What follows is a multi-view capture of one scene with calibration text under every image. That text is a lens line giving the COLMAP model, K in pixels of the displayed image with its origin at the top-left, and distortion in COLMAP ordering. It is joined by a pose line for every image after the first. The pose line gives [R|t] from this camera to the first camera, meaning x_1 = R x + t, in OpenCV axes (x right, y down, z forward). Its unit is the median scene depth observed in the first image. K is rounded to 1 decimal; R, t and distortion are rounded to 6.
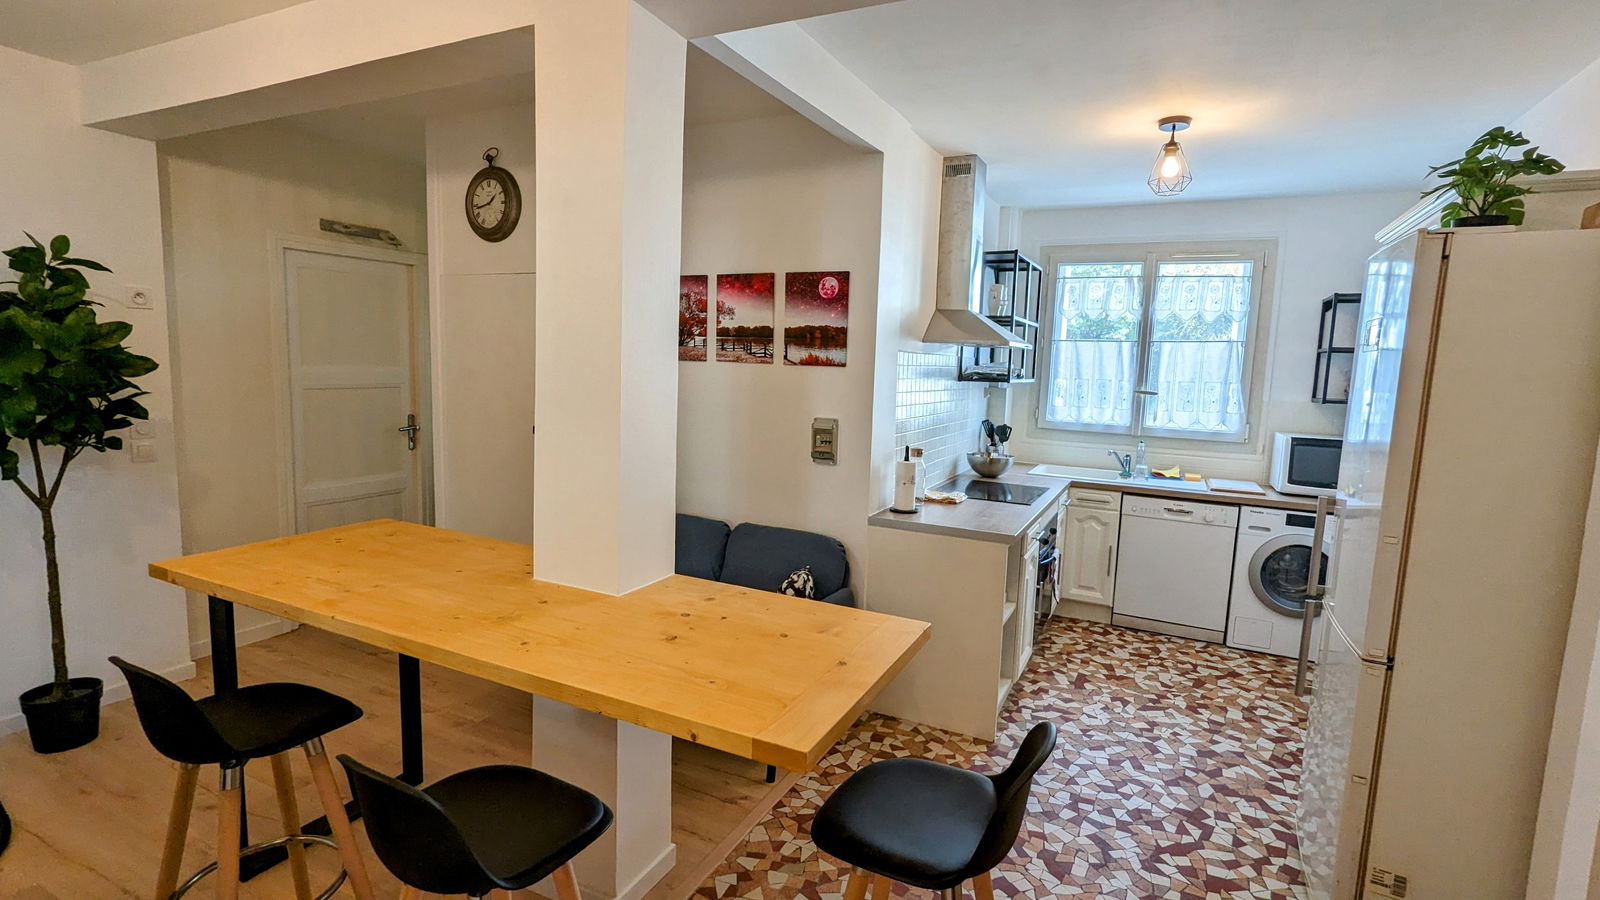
lens RADIAL K [[757.6, 0, 807.0], [0, 757.6, 451.2], [0, 0, 1]] dist [0.000052, 0.000566]
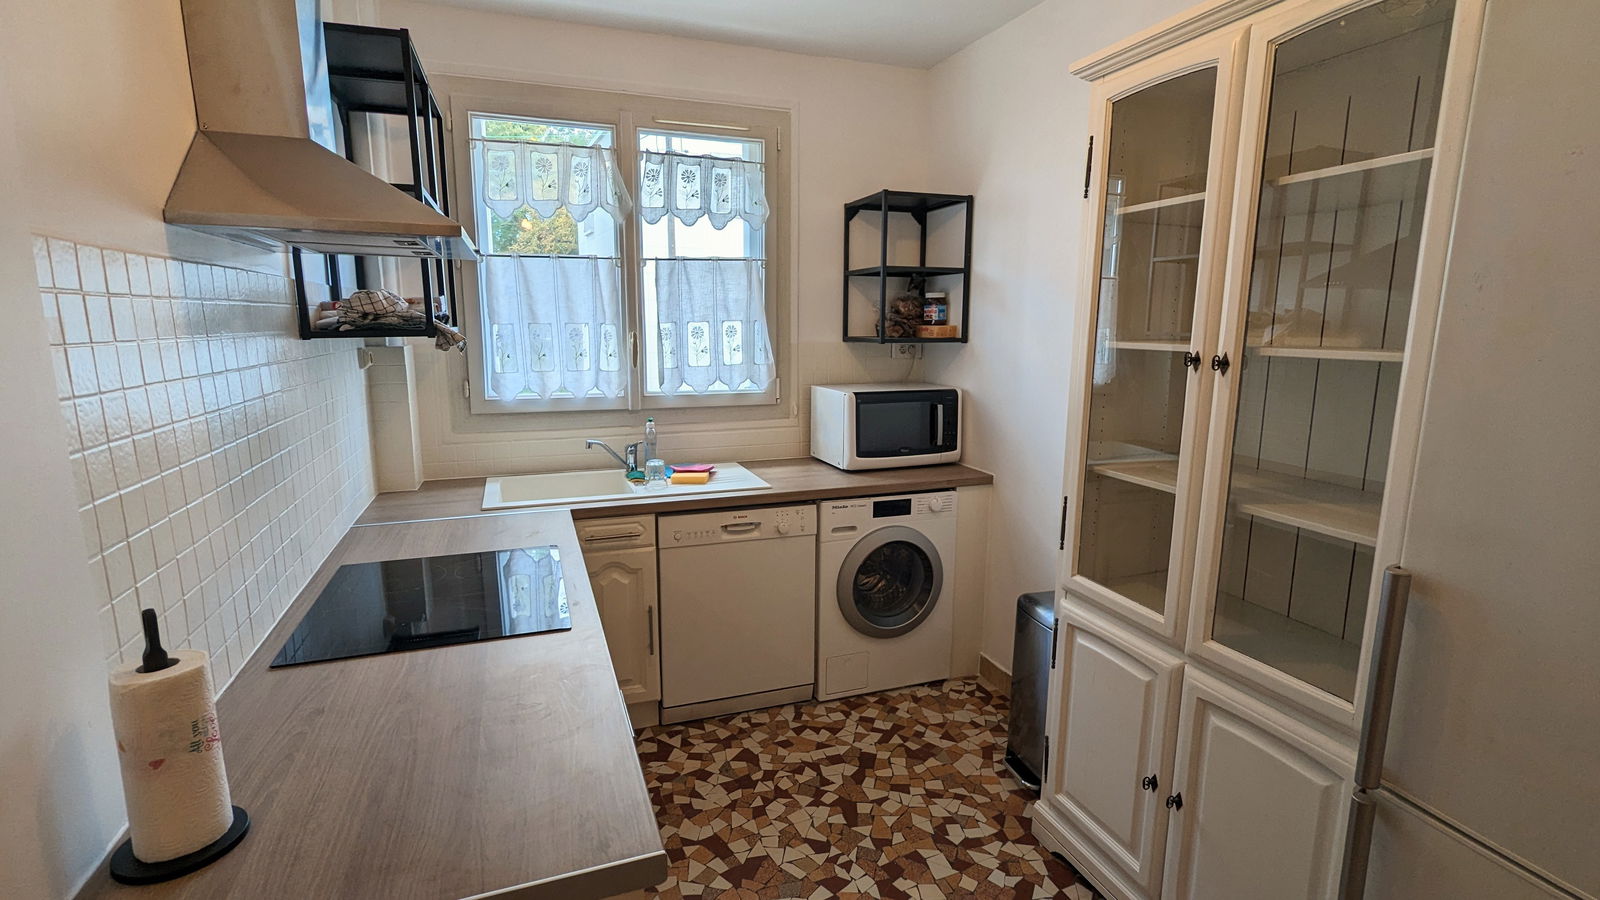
lens RADIAL K [[757.6, 0, 802.3], [0, 757.6, 448.4], [0, 0, 1]] dist [0.000052, 0.000566]
pose [[0.688818, -0.155128, 0.708142, 0.090110], [0.108715, 0.987894, 0.110664, -0.051180], [-0.716737, 0.000758, 0.697344, 0.537590]]
